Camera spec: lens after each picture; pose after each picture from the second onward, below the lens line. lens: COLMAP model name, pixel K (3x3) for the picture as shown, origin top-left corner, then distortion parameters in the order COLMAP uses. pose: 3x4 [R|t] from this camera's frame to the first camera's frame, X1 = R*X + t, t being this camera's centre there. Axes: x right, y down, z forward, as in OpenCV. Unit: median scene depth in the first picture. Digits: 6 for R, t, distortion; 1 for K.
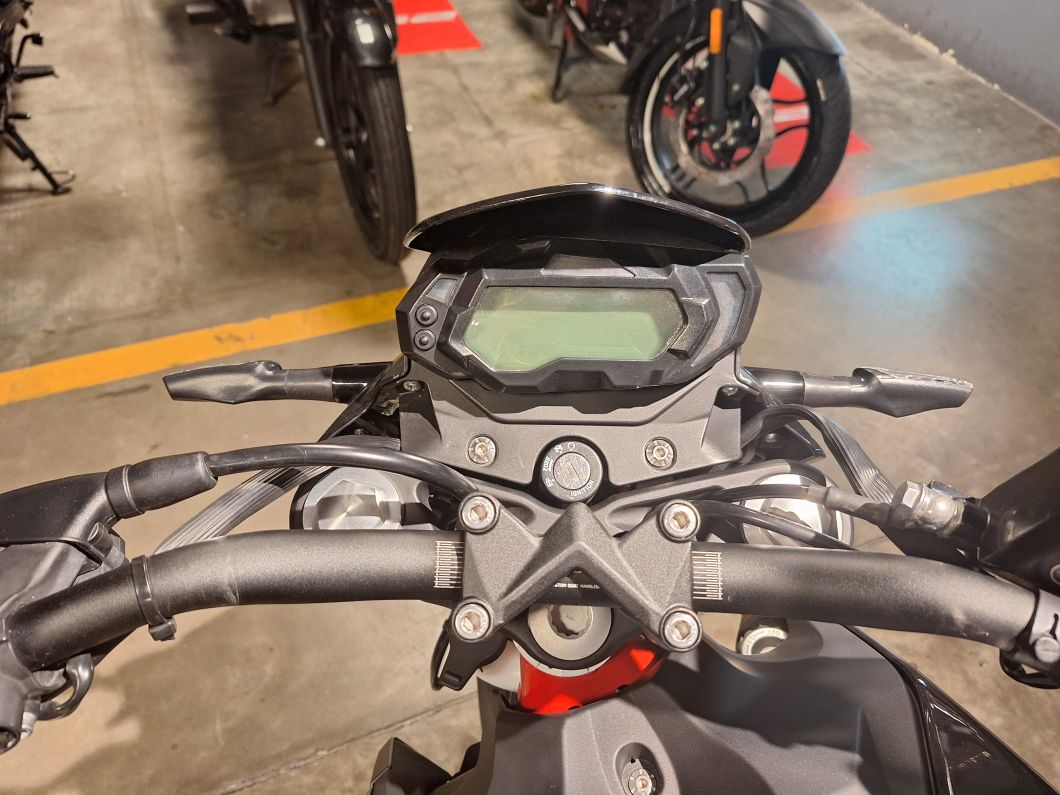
lens RADIAL K [[754.5, 0, 538.3], [0, 754.5, 399.8], [0, 0, 1]] dist [0.051578, -0.071706]
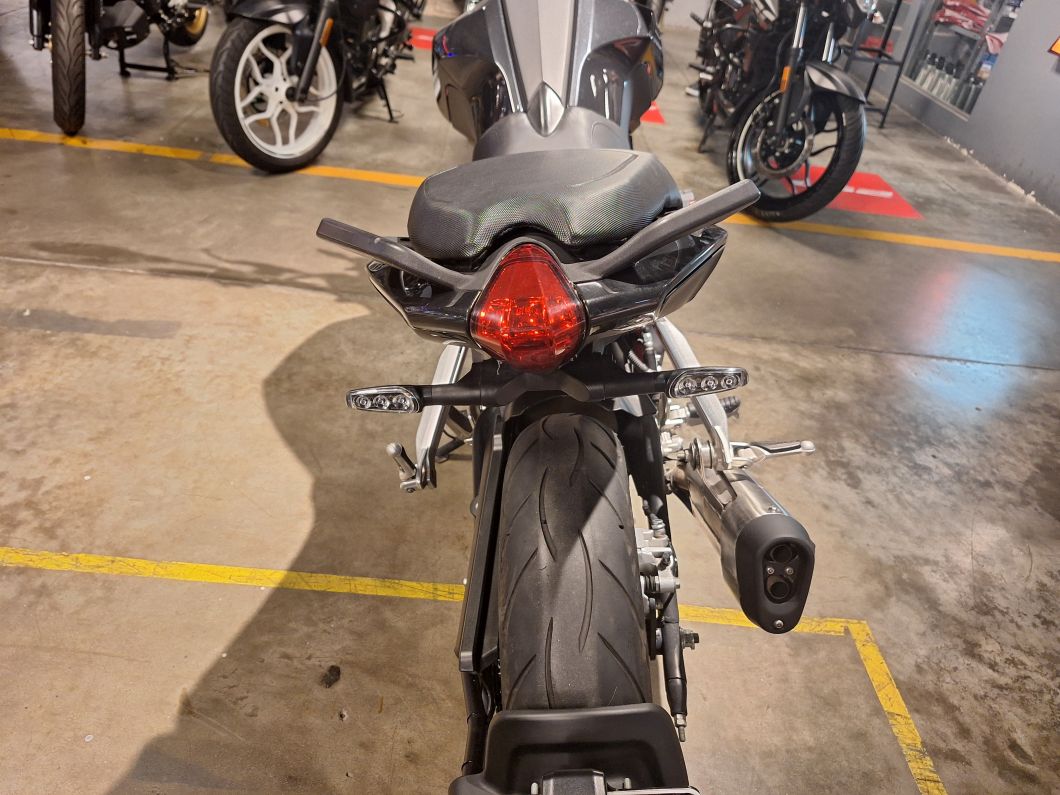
lens RADIAL K [[754.5, 0, 520.7], [0, 754.5, 392.1], [0, 0, 1]] dist [0.051578, -0.071706]
pose [[0.925296, 0.250146, -0.285051, 0.312530], [-0.315739, 0.924484, -0.213632, 0.606594], [0.210086, 0.287674, 0.934402, -0.412668]]
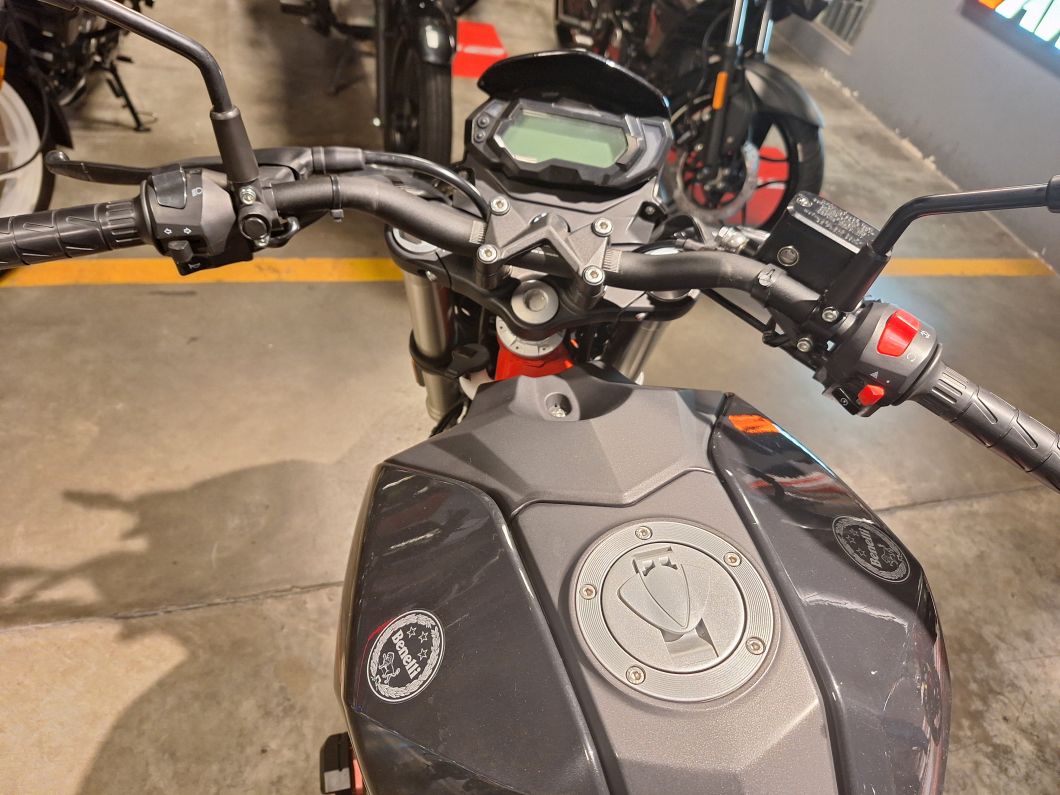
lens RADIAL K [[754.5, 0, 525.8], [0, 754.5, 392.4], [0, 0, 1]] dist [0.051578, -0.071706]
pose [[0.985640, 0.168840, 0.002511, 0.009512], [-0.168076, 0.982393, -0.081573, 0.117620], [-0.016239, 0.079979, 0.996664, -0.131975]]
